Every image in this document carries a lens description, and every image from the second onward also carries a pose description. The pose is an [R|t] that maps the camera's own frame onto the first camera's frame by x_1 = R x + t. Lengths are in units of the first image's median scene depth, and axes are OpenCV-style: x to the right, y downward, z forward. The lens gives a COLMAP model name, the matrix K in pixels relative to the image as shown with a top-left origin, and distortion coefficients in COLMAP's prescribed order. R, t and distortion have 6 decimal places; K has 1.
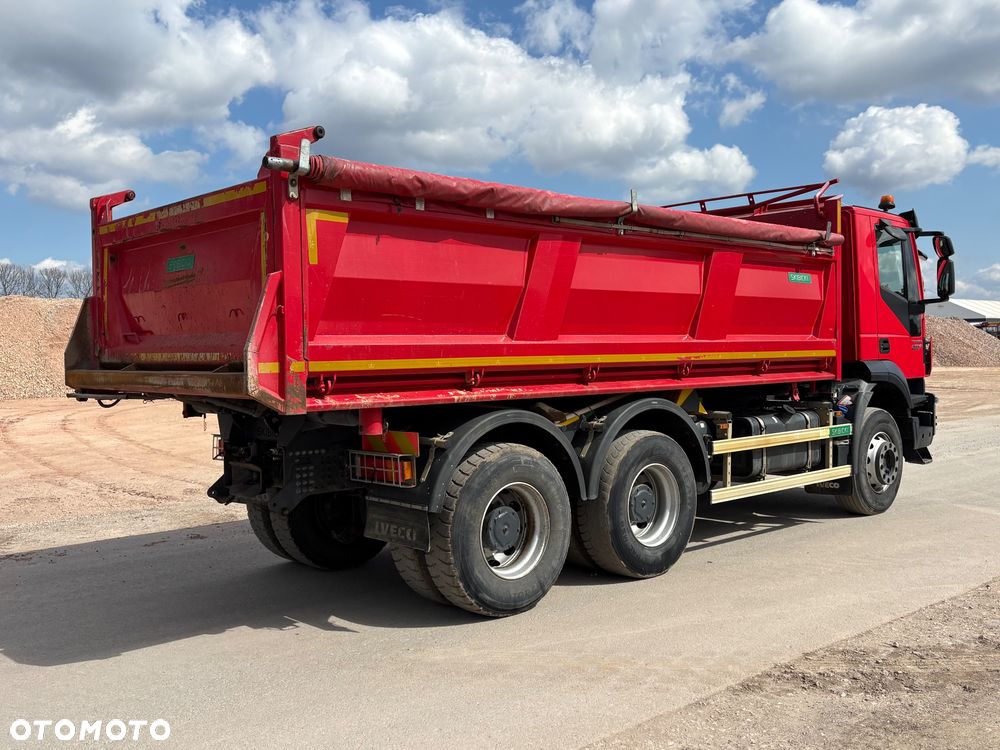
lens RADIAL K [[963.4, 0, 500.0], [0, 963.4, 375.0], [0, 0, 1]] dist [0.014587, 0.006277]
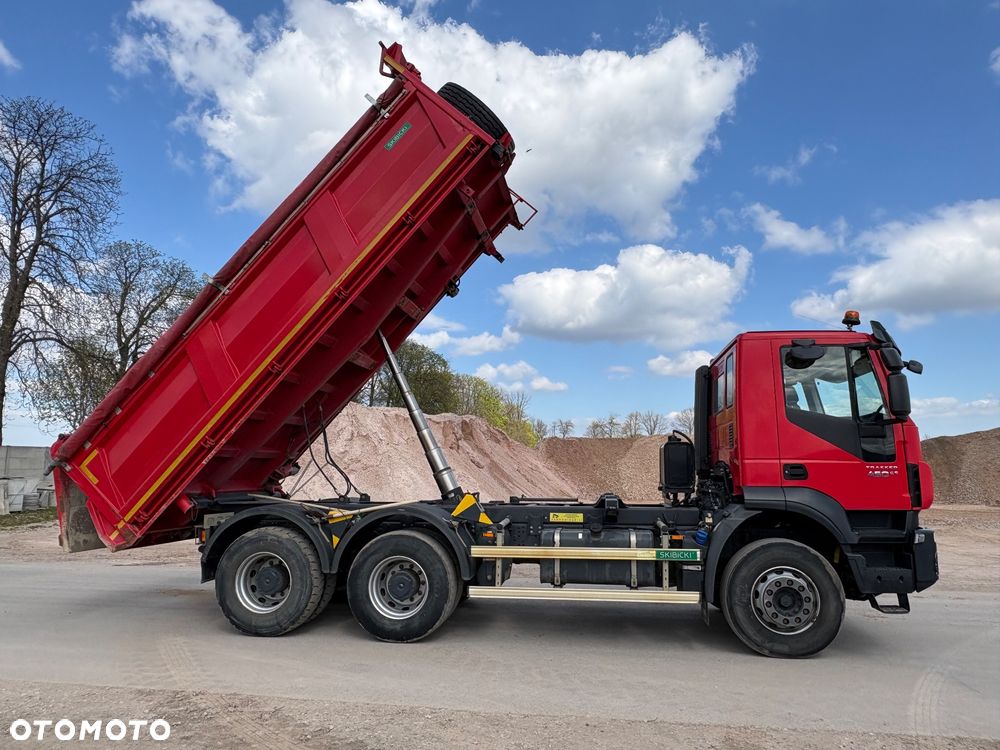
lens RADIAL K [[724.4, 0, 501.0], [0, 724.4, 347.2], [0, 0, 1]] dist [-0.011100, 0.000434]
pose [[0.625480, -0.116885, -0.771435, 0.893166], [-0.033203, 0.983832, -0.175987, -0.018740], [0.779533, 0.135690, 0.611487, 0.372282]]
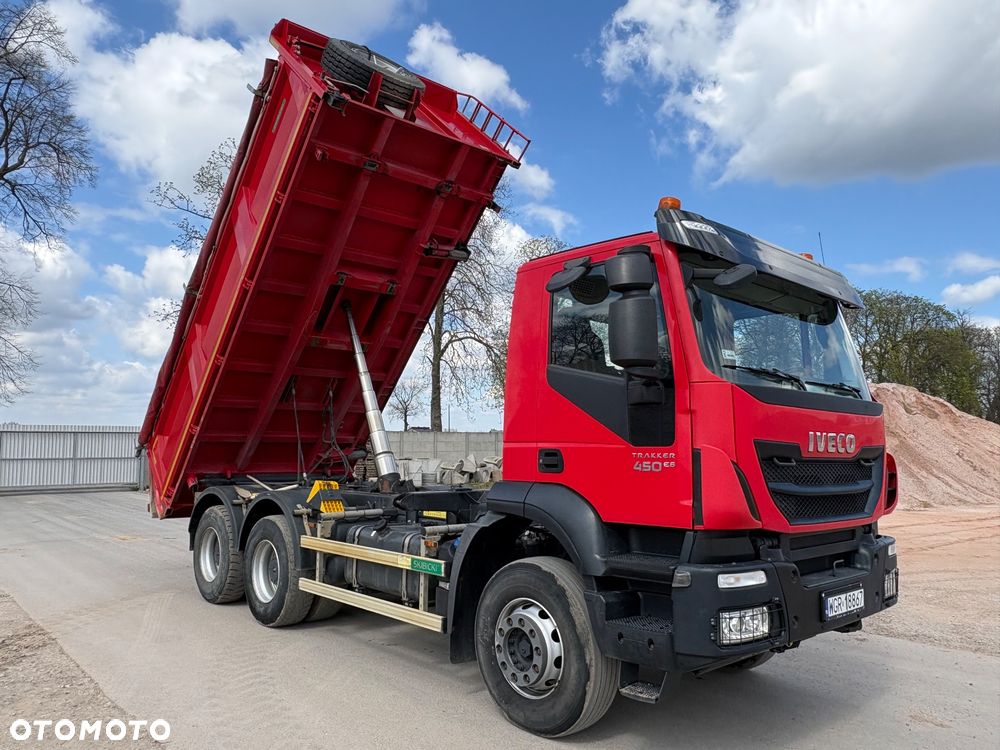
lens RADIAL K [[760.6, 0, 499.9], [0, 760.6, 355.4], [0, 0, 1]] dist [-0.011220, 0.047638]
pose [[-0.019192, -0.110155, -0.993729, 1.037109], [-0.033351, 0.993430, -0.109478, -0.049843], [0.999259, 0.031041, -0.022740, 1.118779]]
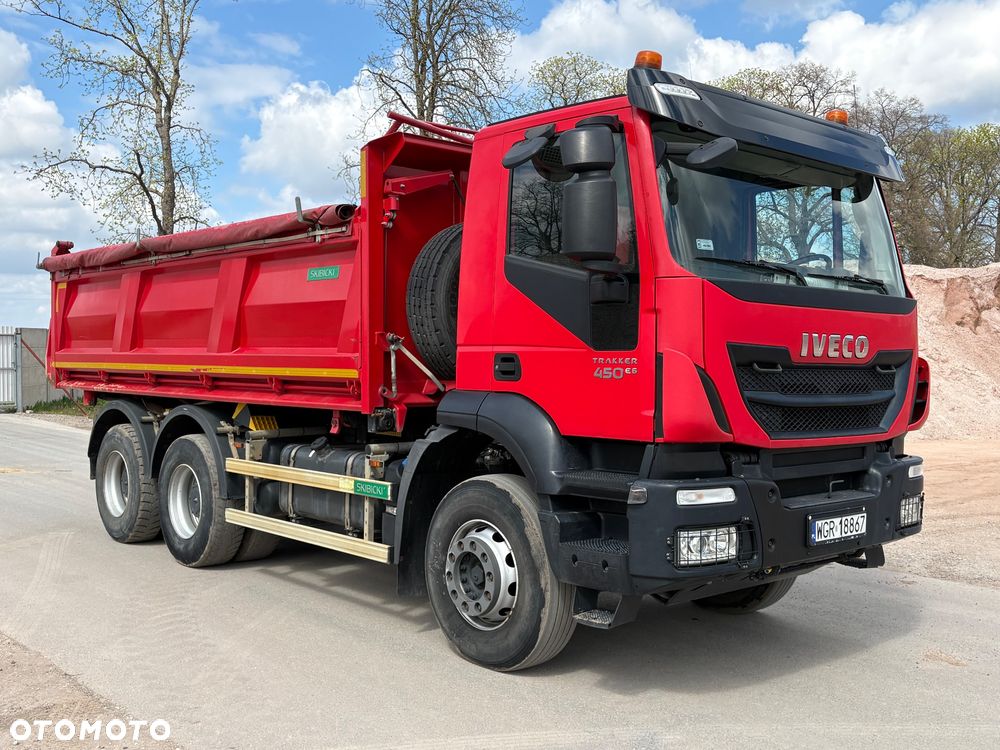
lens RADIAL K [[1069.2, 0, 517.2], [0, 1069.2, 375.4], [0, 0, 1]] dist [0.134763, -0.364802]
pose [[-0.021057, 0.031470, -0.999283, 1.154793], [-0.034098, 0.998900, 0.032177, -0.052091], [0.999197, 0.034751, -0.019961, 1.167145]]
